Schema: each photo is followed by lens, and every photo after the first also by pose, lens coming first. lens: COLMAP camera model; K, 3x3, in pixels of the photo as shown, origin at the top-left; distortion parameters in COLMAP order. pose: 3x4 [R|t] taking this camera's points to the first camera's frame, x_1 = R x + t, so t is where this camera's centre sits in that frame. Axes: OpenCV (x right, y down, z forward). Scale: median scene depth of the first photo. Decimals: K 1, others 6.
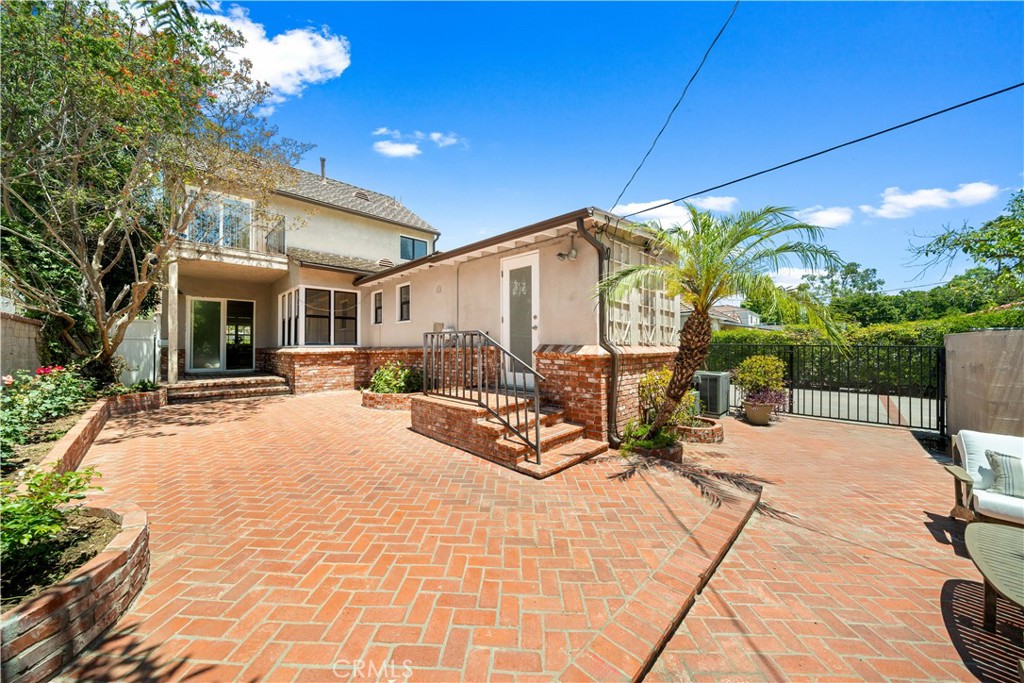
lens RADIAL K [[346.6, 0, 508.0], [0, 346.6, 341.5], [0, 0, 1]] dist [-0.003240, 0.000446]
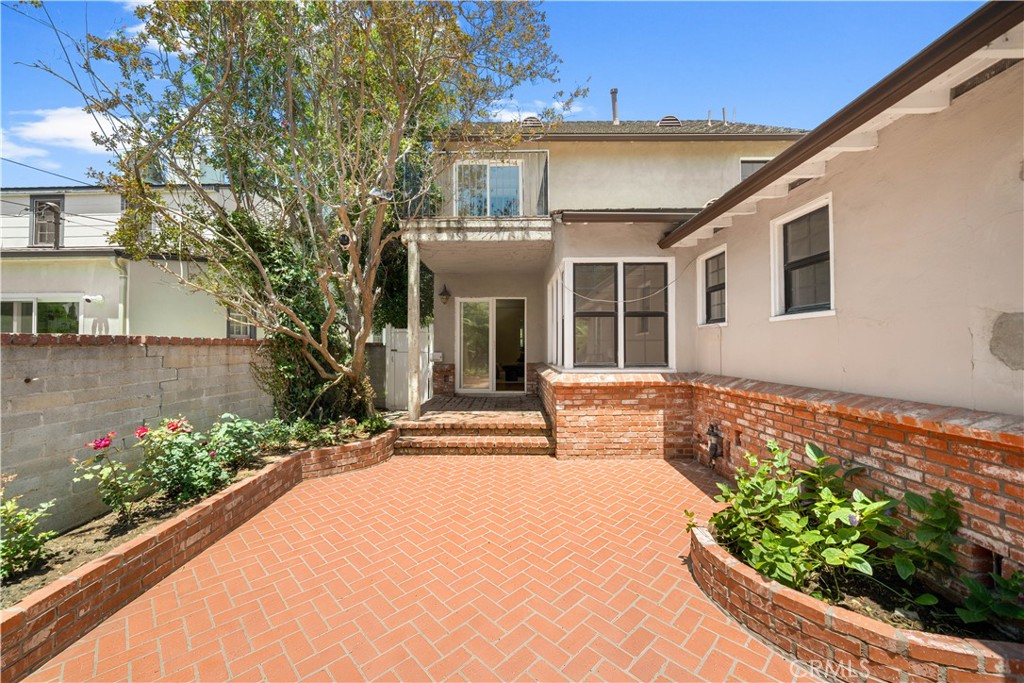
lens RADIAL K [[382.1, 0, 508.3], [0, 382.1, 340.4], [0, 0, 1]] dist [-0.000859, -0.000018]
pose [[0.701022, -0.008932, -0.713084, -0.221073], [0.008161, 0.999957, -0.004502, -0.030236], [0.713093, -0.002664, 0.701064, 0.486392]]
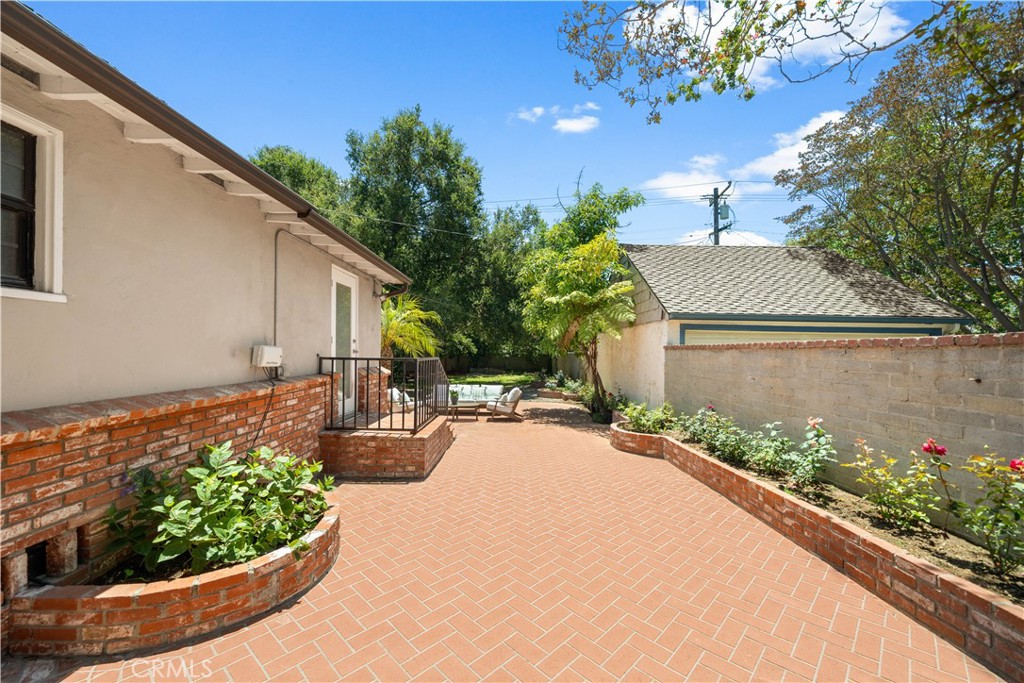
lens RADIAL K [[382.1, 0, 513.9], [0, 382.1, 346.3], [0, 0, 1]] dist [-0.000859, -0.000018]
pose [[-0.707587, 0.007220, 0.706589, -0.626625], [-0.010426, 0.999732, -0.020656, -0.021081], [-0.706549, -0.021983, -0.707323, 0.882676]]
